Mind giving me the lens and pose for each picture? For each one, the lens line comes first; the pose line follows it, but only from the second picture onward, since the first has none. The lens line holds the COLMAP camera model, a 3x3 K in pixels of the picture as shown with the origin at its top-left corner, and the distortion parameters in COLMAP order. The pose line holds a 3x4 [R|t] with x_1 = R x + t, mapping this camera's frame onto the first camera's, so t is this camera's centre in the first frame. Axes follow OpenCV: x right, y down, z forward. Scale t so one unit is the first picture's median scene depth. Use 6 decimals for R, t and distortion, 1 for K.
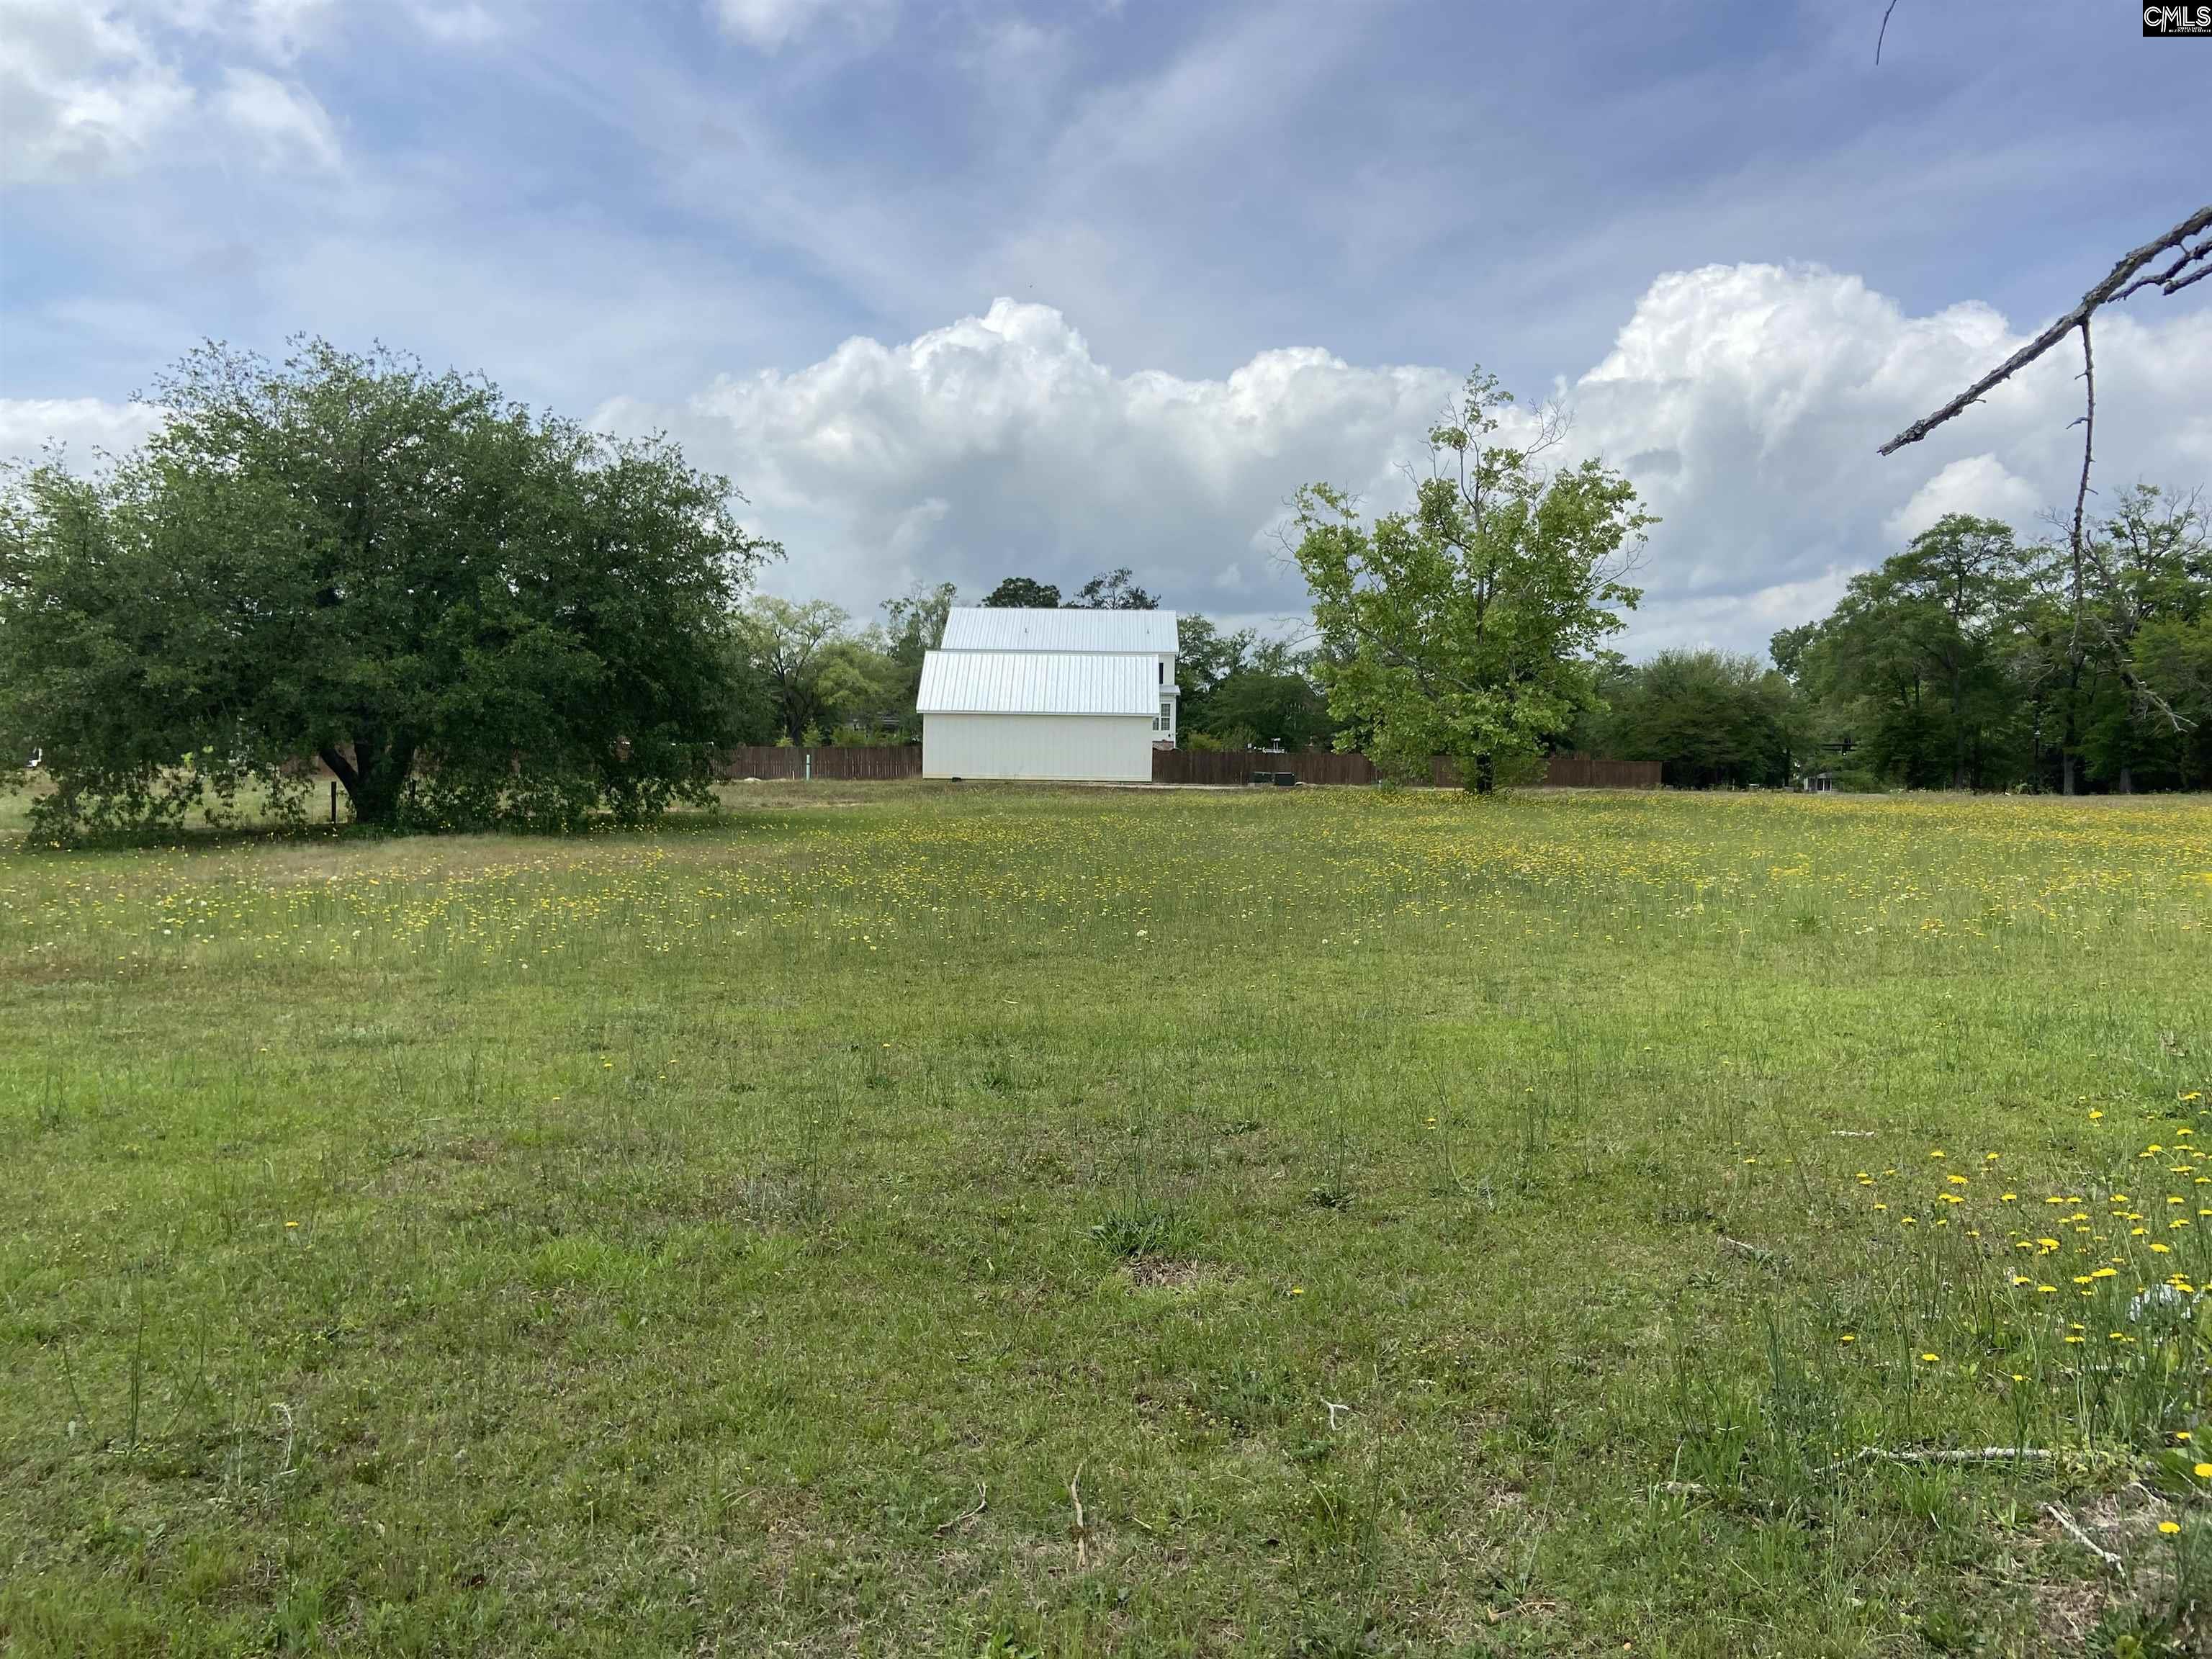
lens RADIAL K [[1699.6, 0, 1111.0], [0, 1699.6, 782.8], [0, 0, 1]] dist [0.132683, -0.222569]
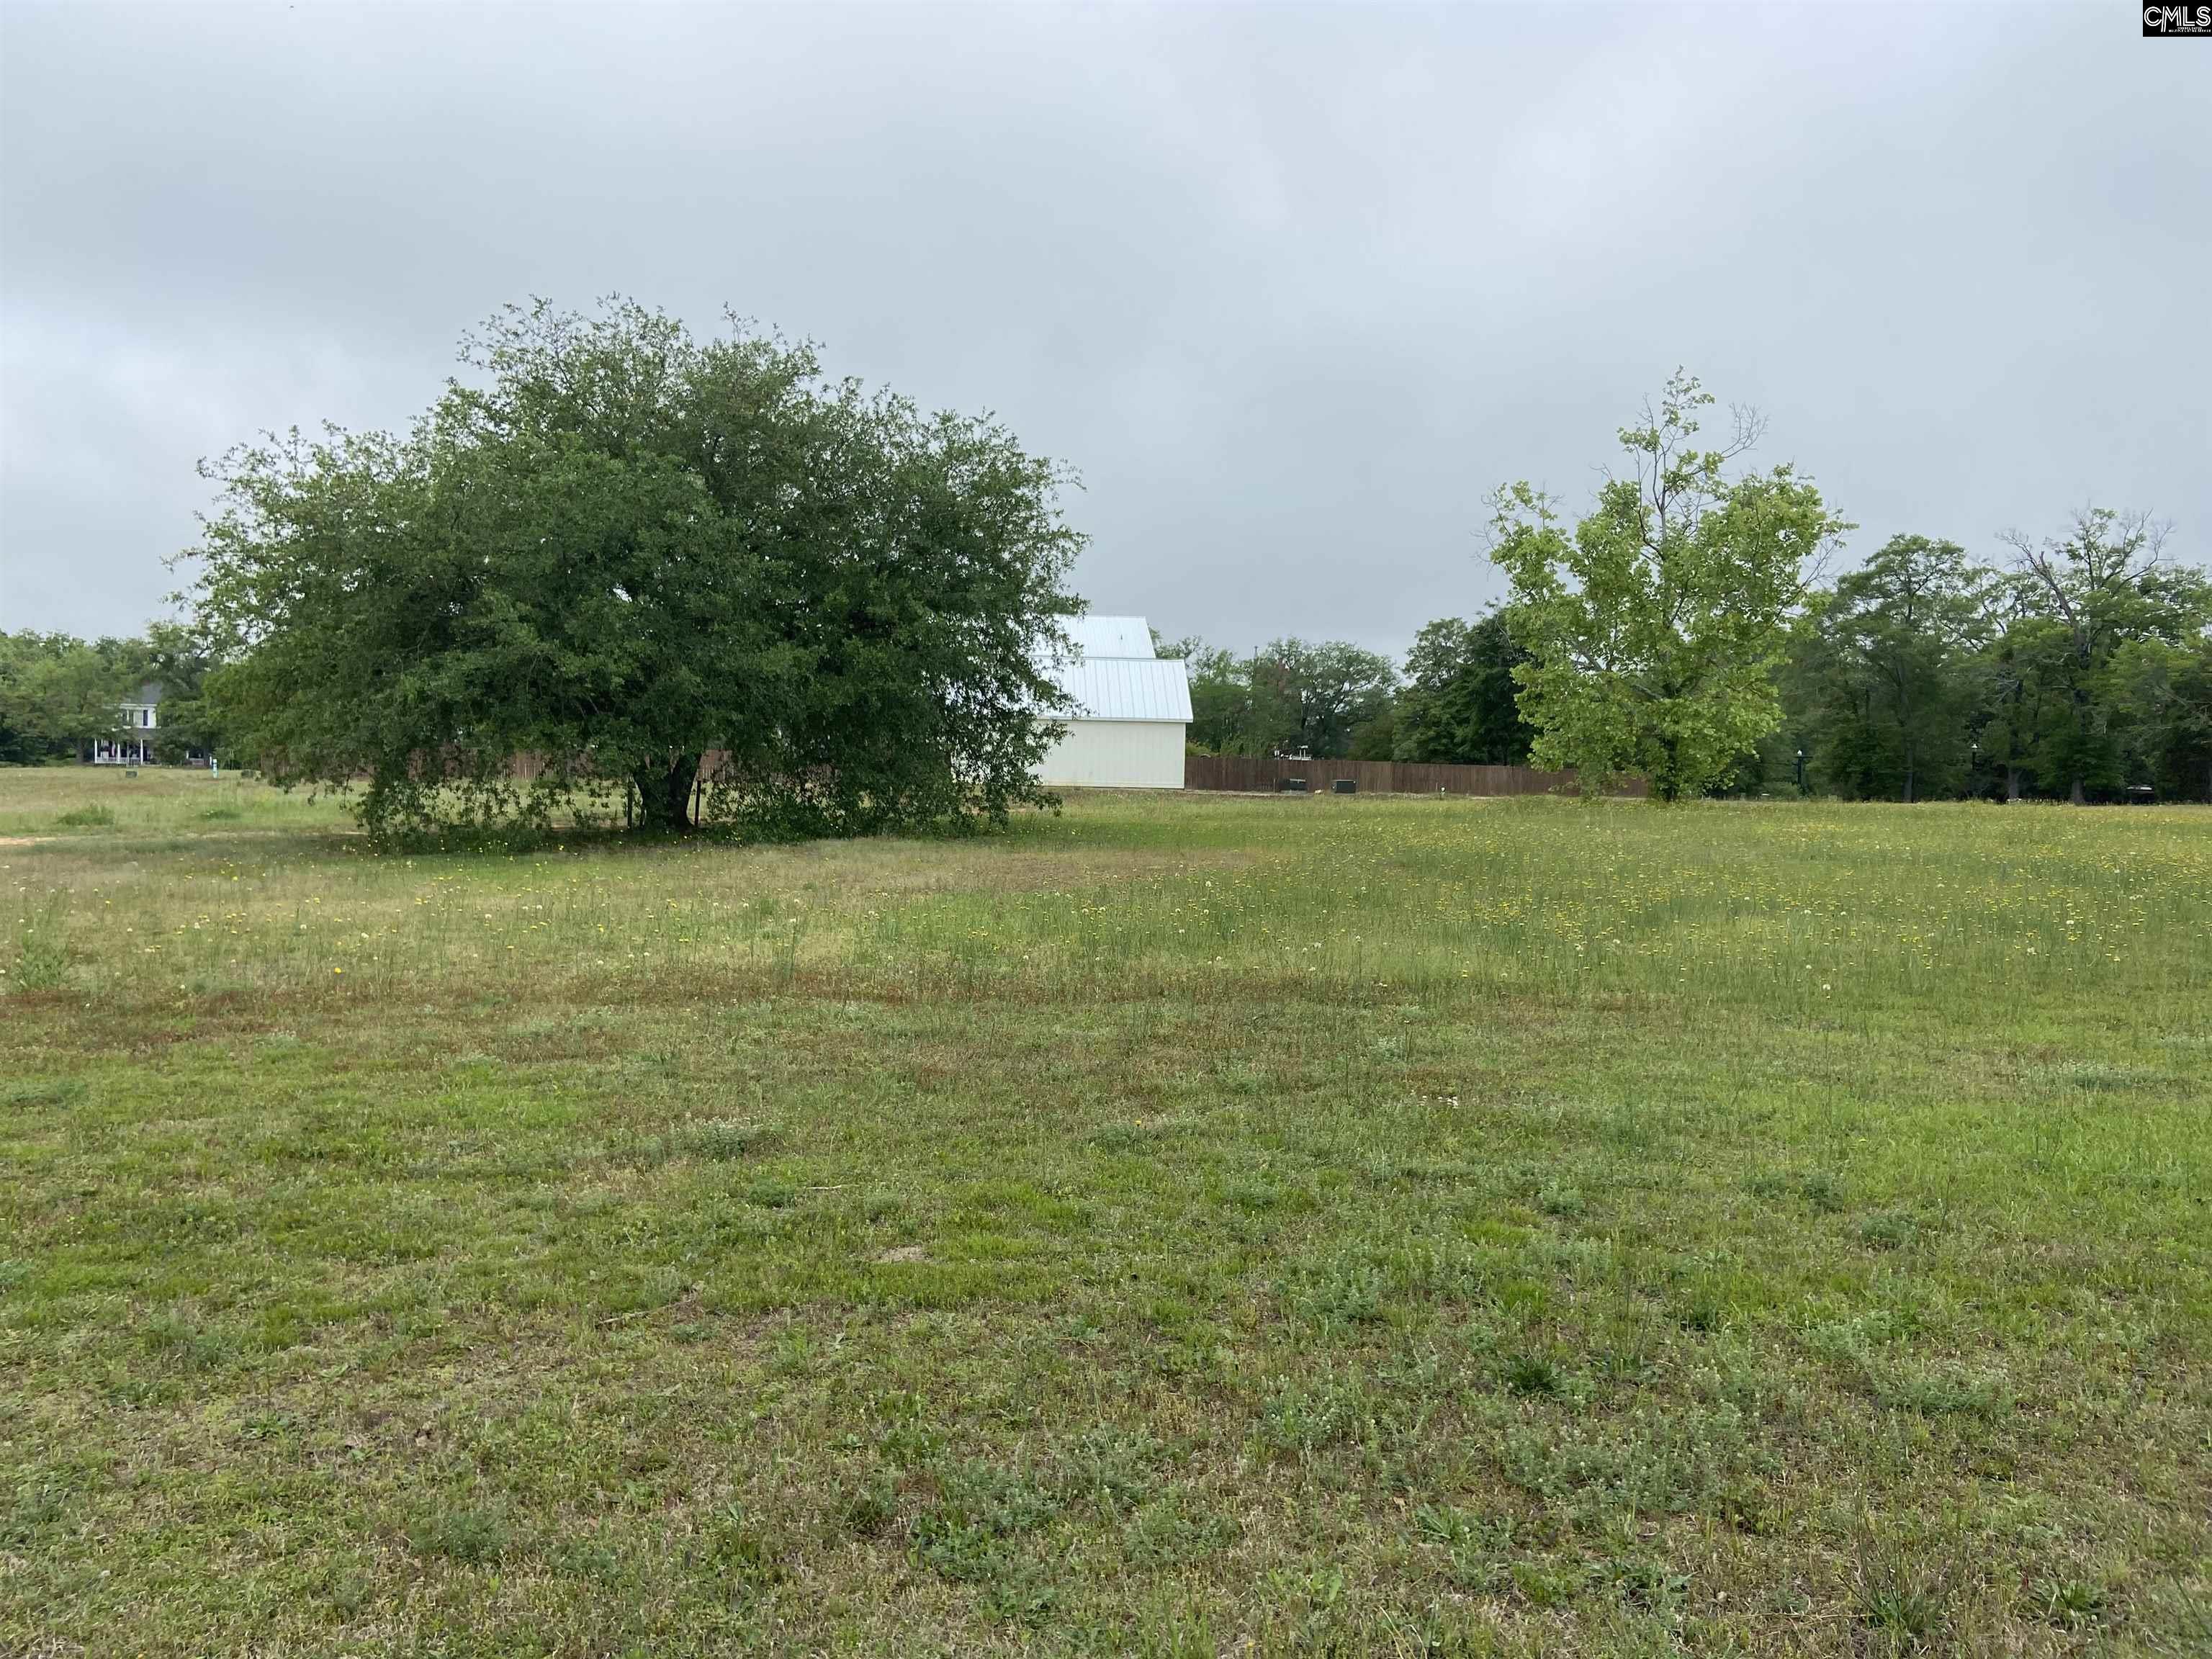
lens RADIAL K [[1699.6, 0, 1111.0], [0, 1699.6, 782.8], [0, 0, 1]] dist [0.132683, -0.222569]
pose [[0.995158, 0.004376, 0.098189, -0.111218], [-0.003765, 0.999972, -0.006408, 0.002265], [-0.098215, 0.006008, 0.995147, 0.022713]]
